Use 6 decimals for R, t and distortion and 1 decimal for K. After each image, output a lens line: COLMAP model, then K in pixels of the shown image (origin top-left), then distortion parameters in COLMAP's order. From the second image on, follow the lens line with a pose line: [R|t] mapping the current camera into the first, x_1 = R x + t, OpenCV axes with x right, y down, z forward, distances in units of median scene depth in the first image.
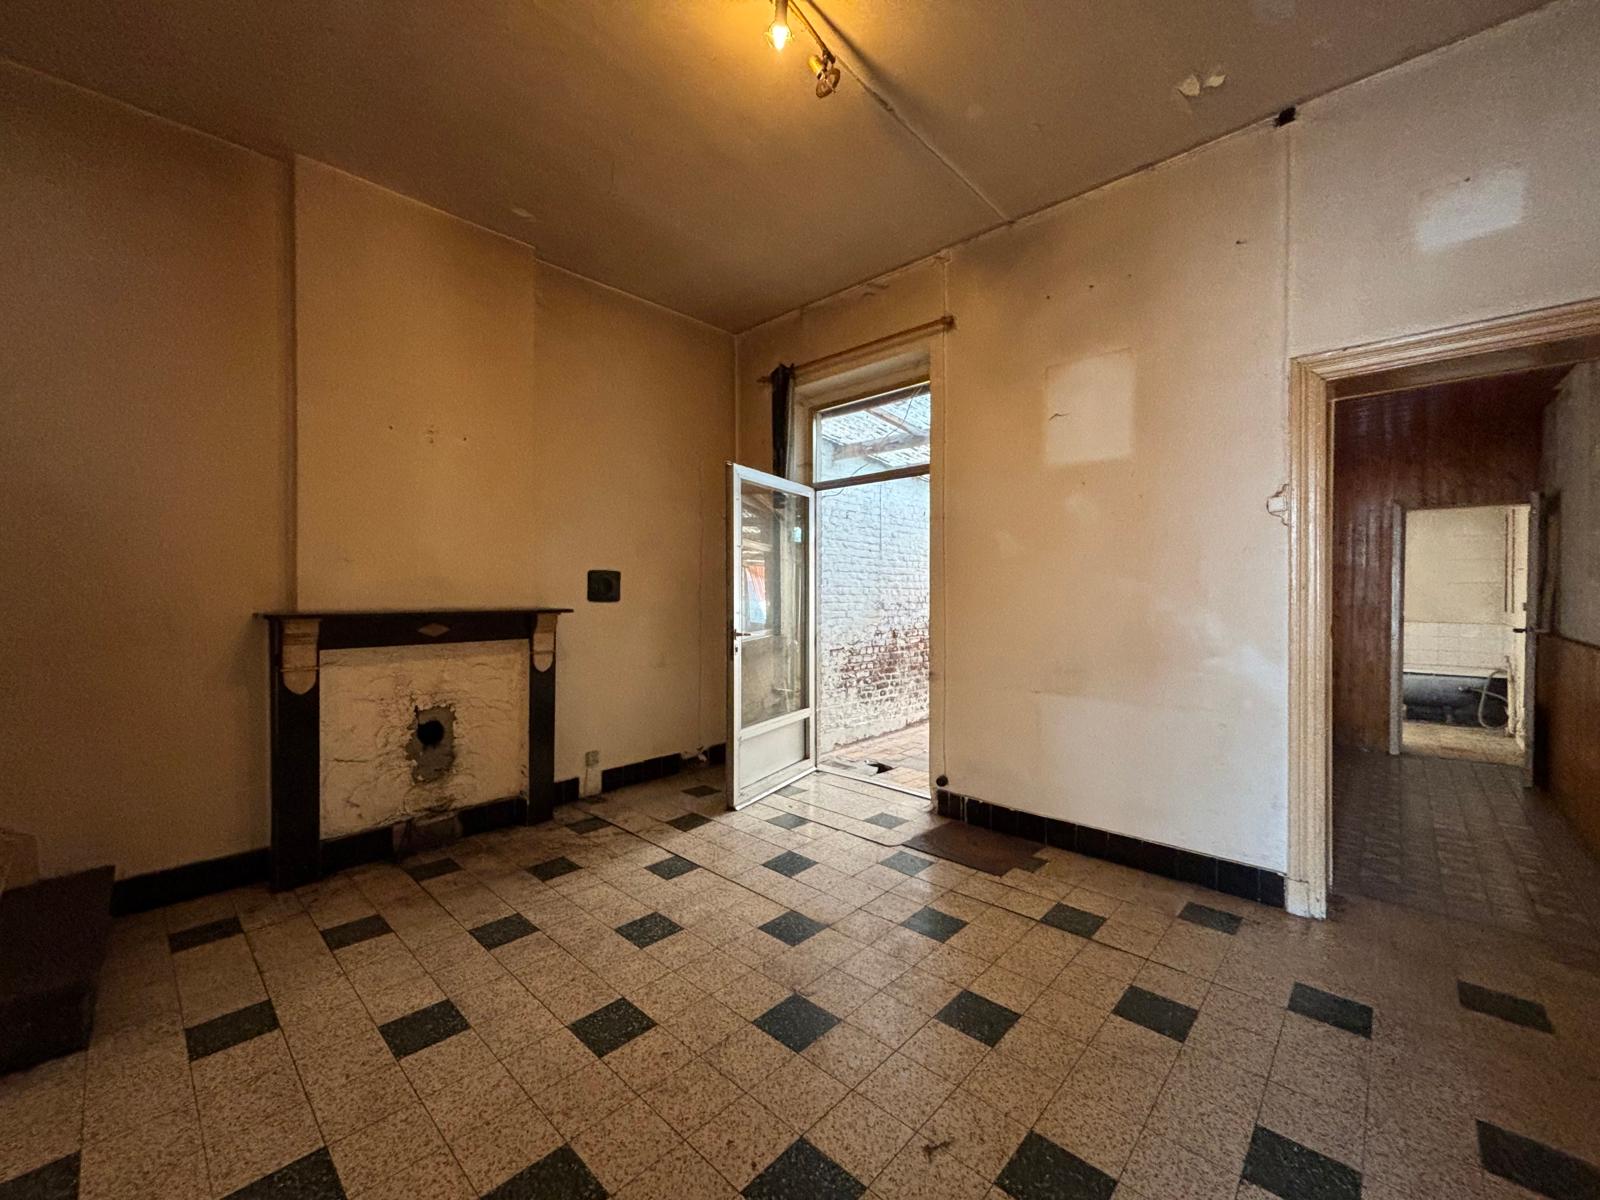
lens RADIAL K [[650.2, 0, 800.7], [0, 650.2, 595.6], [0, 0, 1]] dist [-0.001611, 0.001773]
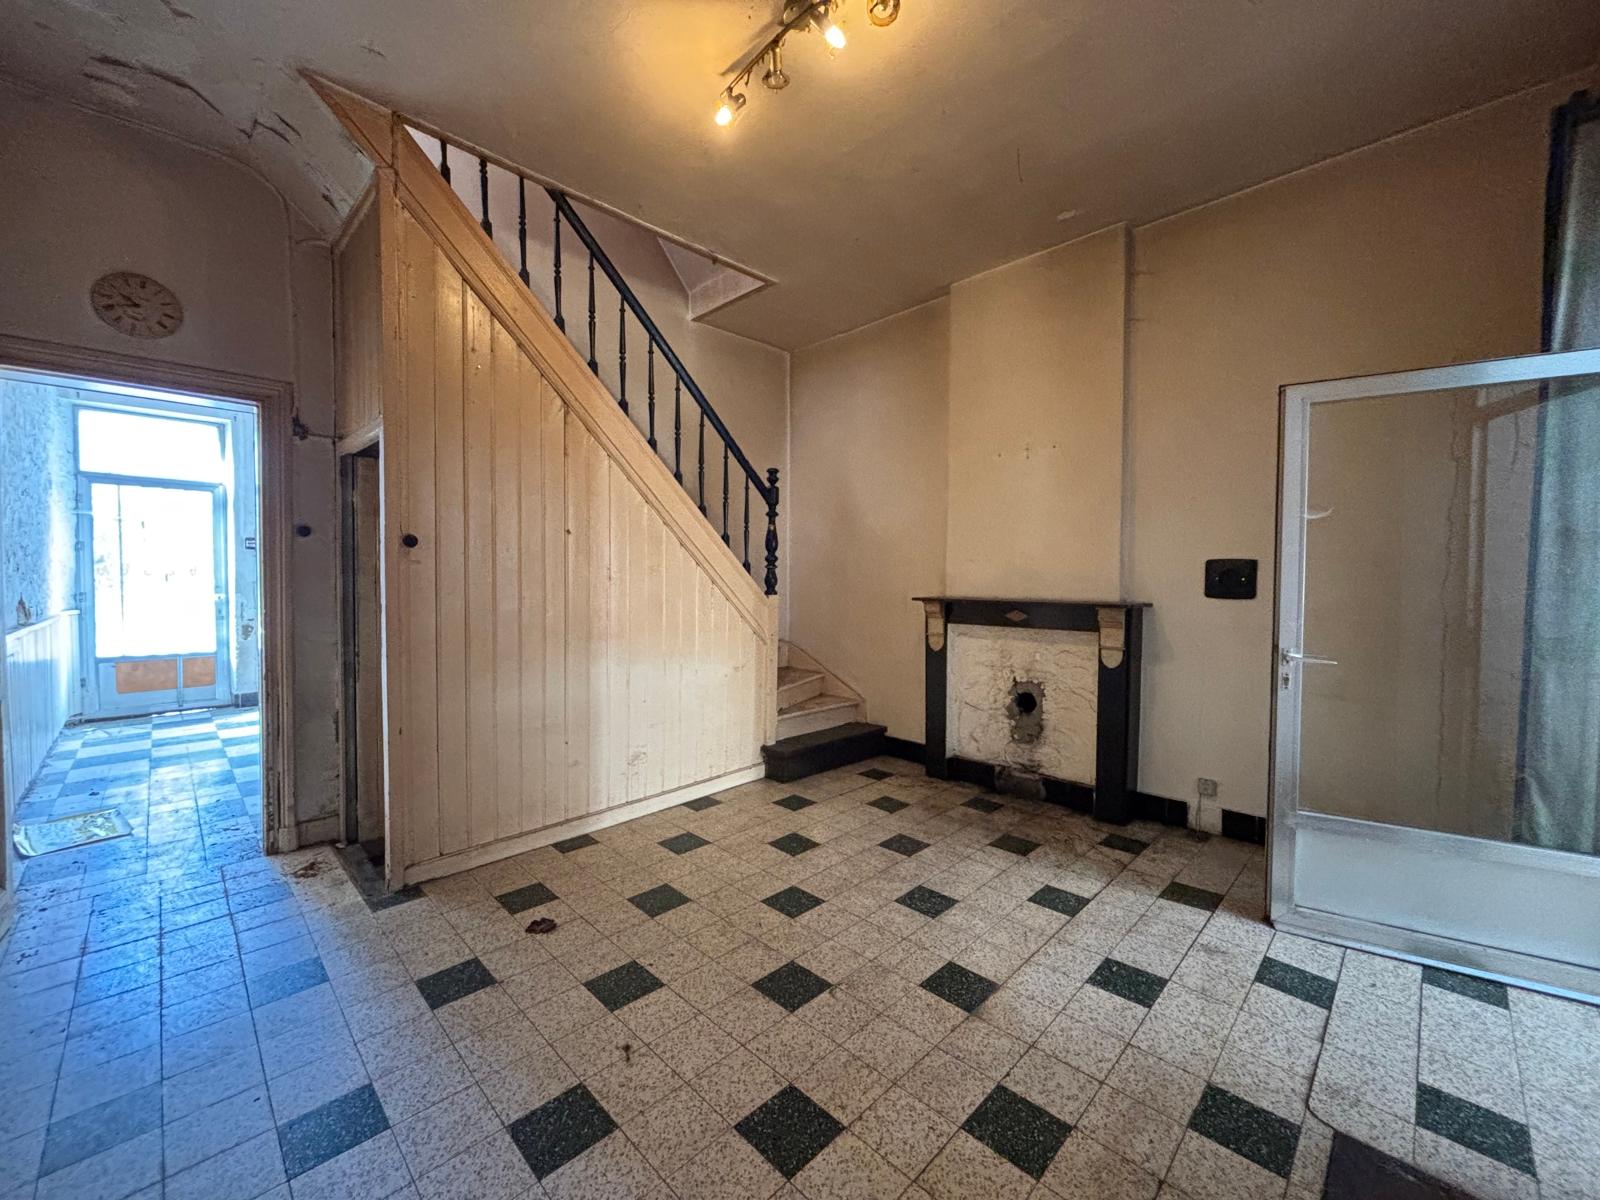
lens RADIAL K [[650.2, 0, 796.0], [0, 650.2, 595.3], [0, 0, 1]] dist [-0.001611, 0.001773]
pose [[-0.038759, 0.030024, -0.998797, 0.684042], [-0.009122, 0.999496, 0.030399, -0.018606], [0.999207, 0.010289, -0.038466, 0.673211]]
